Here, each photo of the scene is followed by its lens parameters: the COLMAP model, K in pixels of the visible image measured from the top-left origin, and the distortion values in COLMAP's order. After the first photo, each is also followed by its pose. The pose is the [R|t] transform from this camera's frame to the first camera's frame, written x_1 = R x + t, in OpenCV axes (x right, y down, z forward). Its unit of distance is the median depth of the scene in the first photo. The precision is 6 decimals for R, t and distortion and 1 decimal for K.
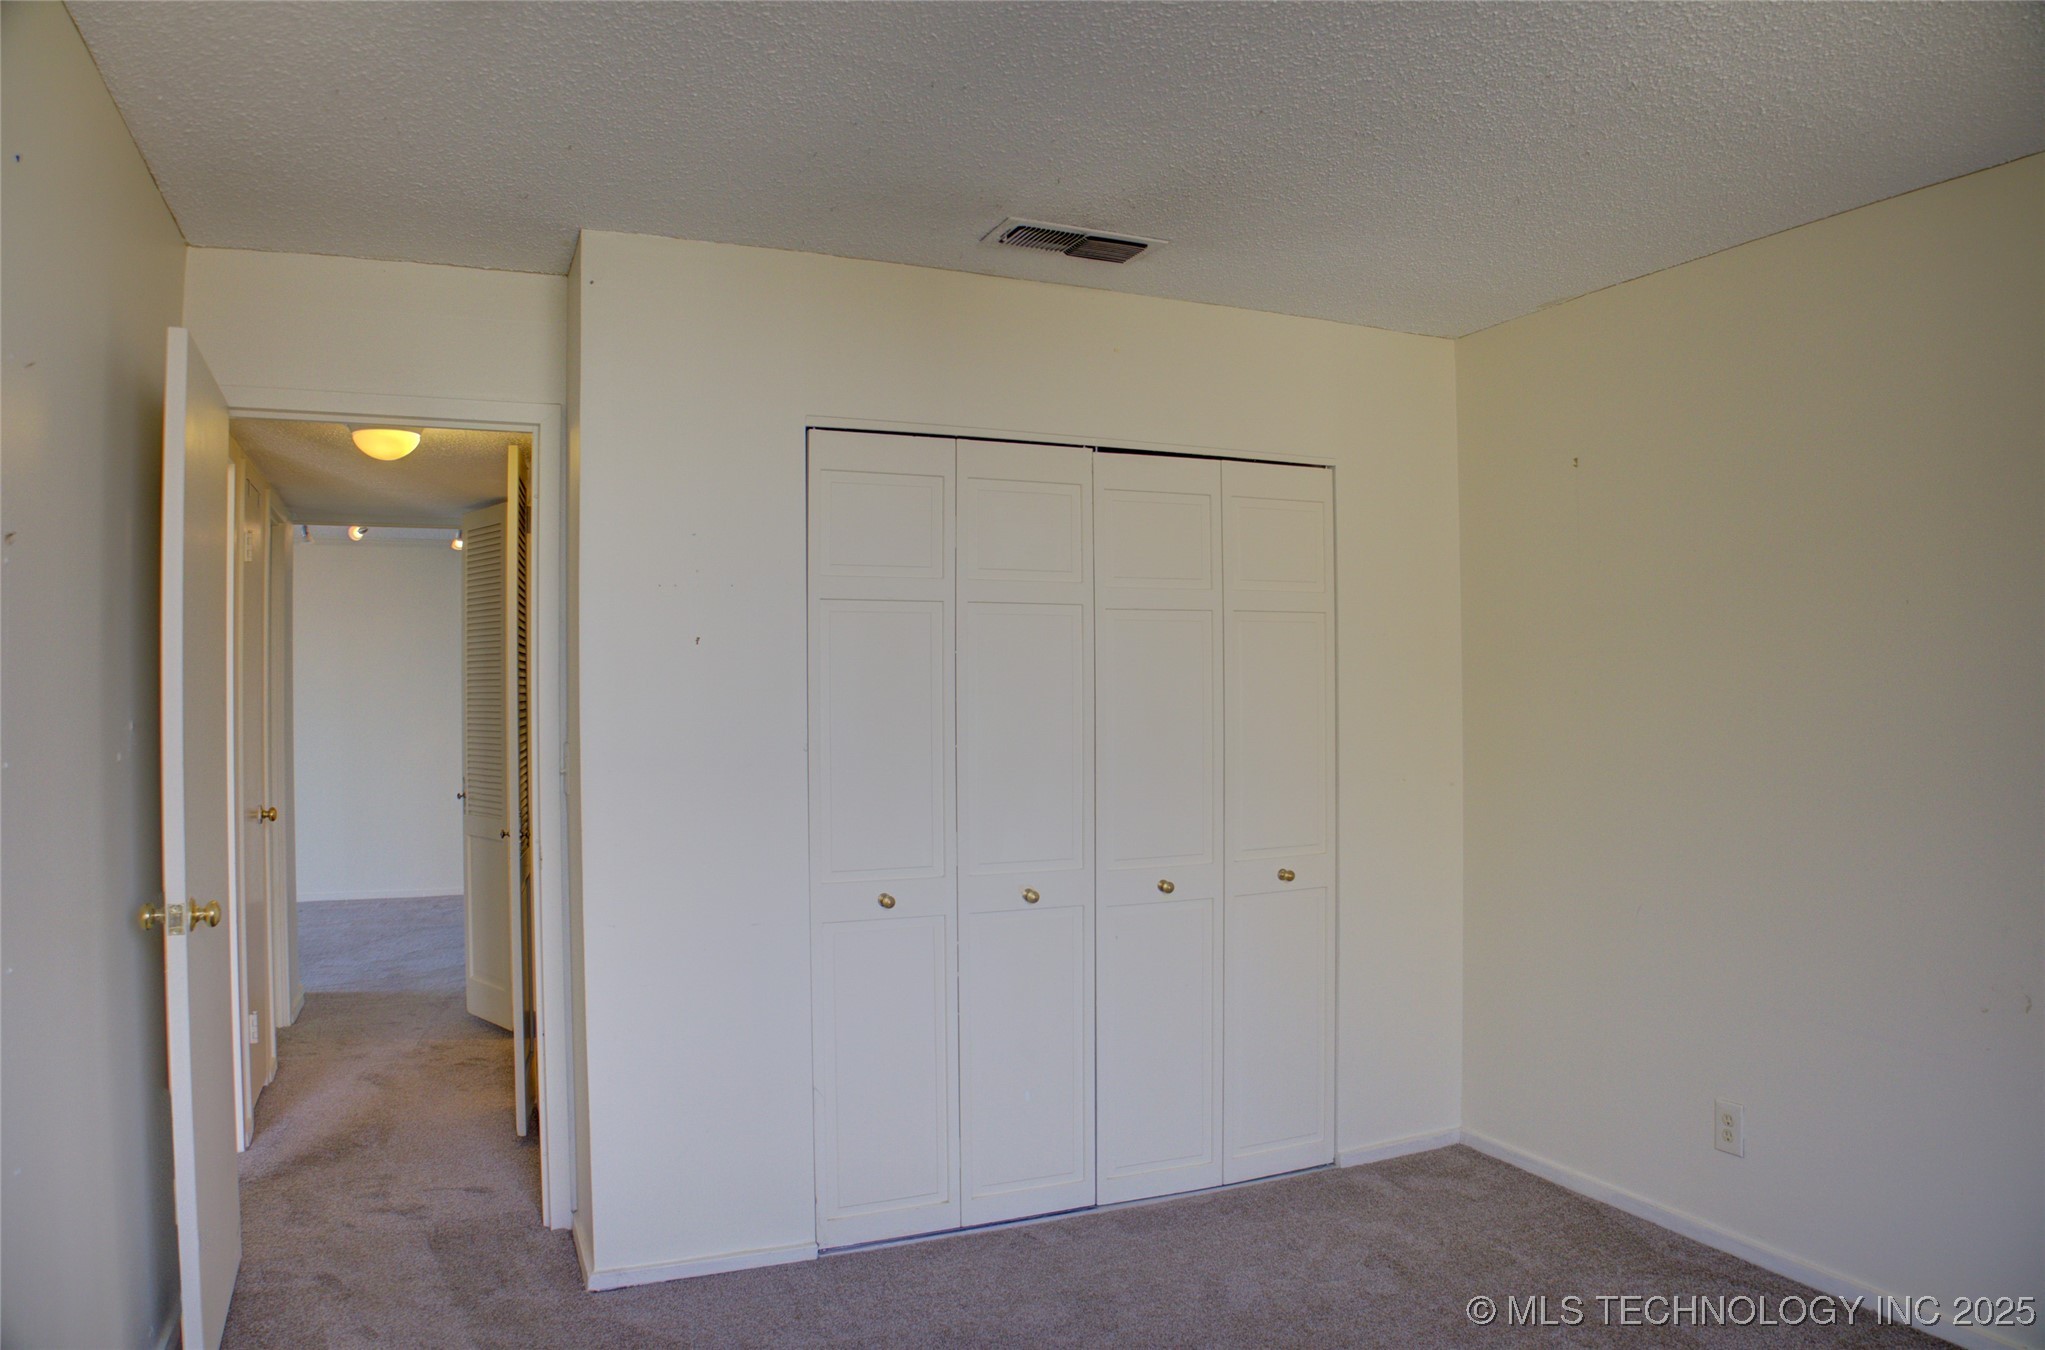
lens RADIAL K [[1388.1, 0, 1022.5], [0, 1388.1, 675.0], [0, 0, 1]] dist [-0.133605, 0.052665]
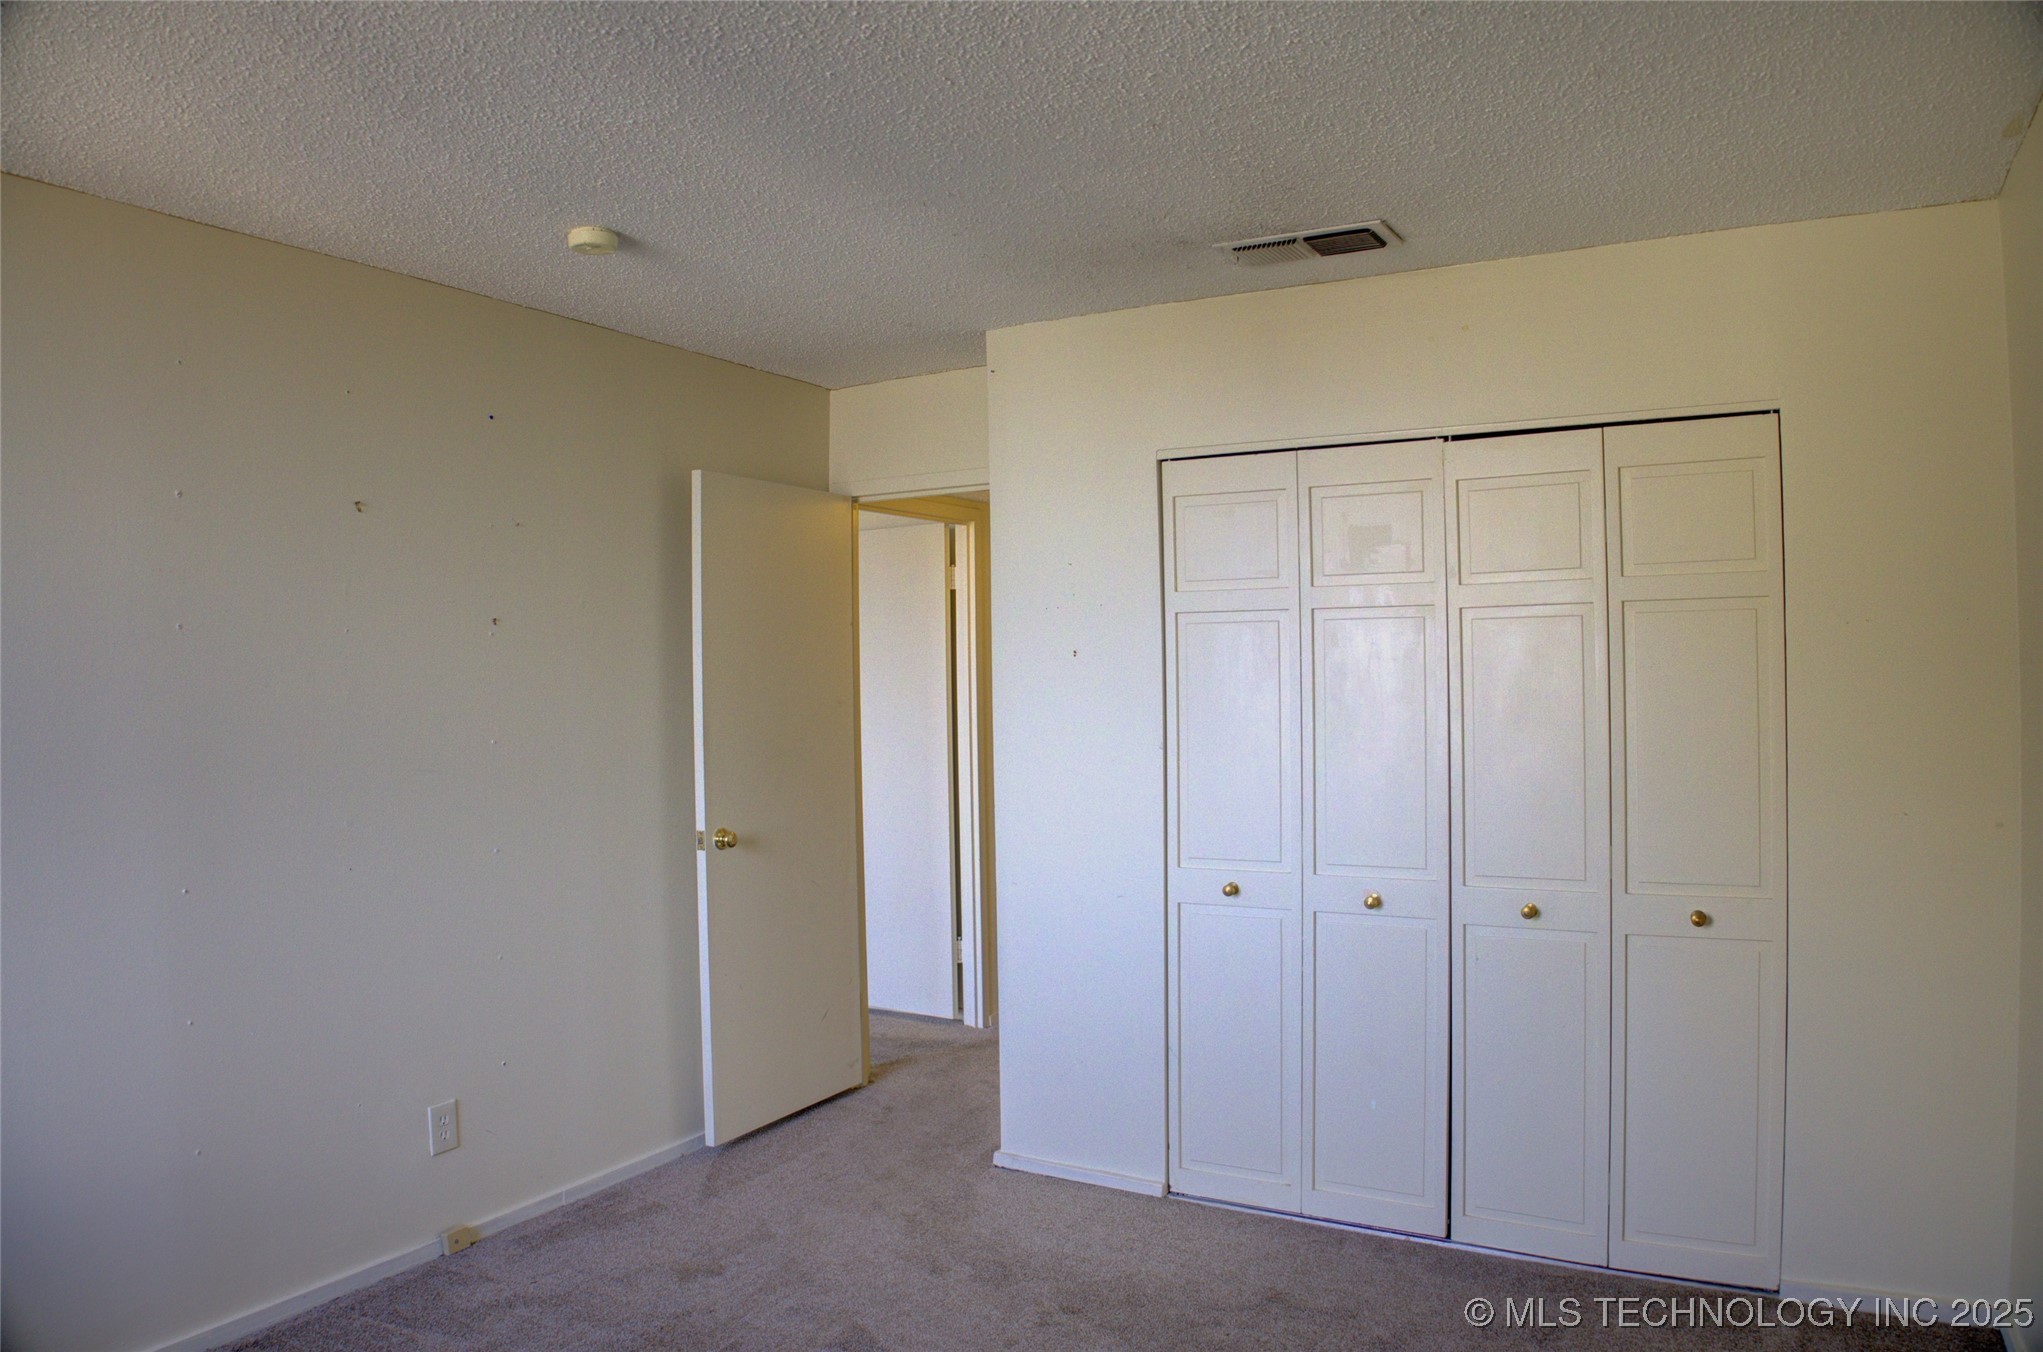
lens RADIAL K [[1386.7, 0, 1021.5], [0, 1386.7, 676.0], [0, 0, 1]] dist [-0.133605, 0.052665]
pose [[0.600156, 0.000561, -0.799883, 0.676824], [0.016665, 0.999774, 0.013205, -0.021092], [0.799709, -0.021255, 0.600011, 0.229528]]
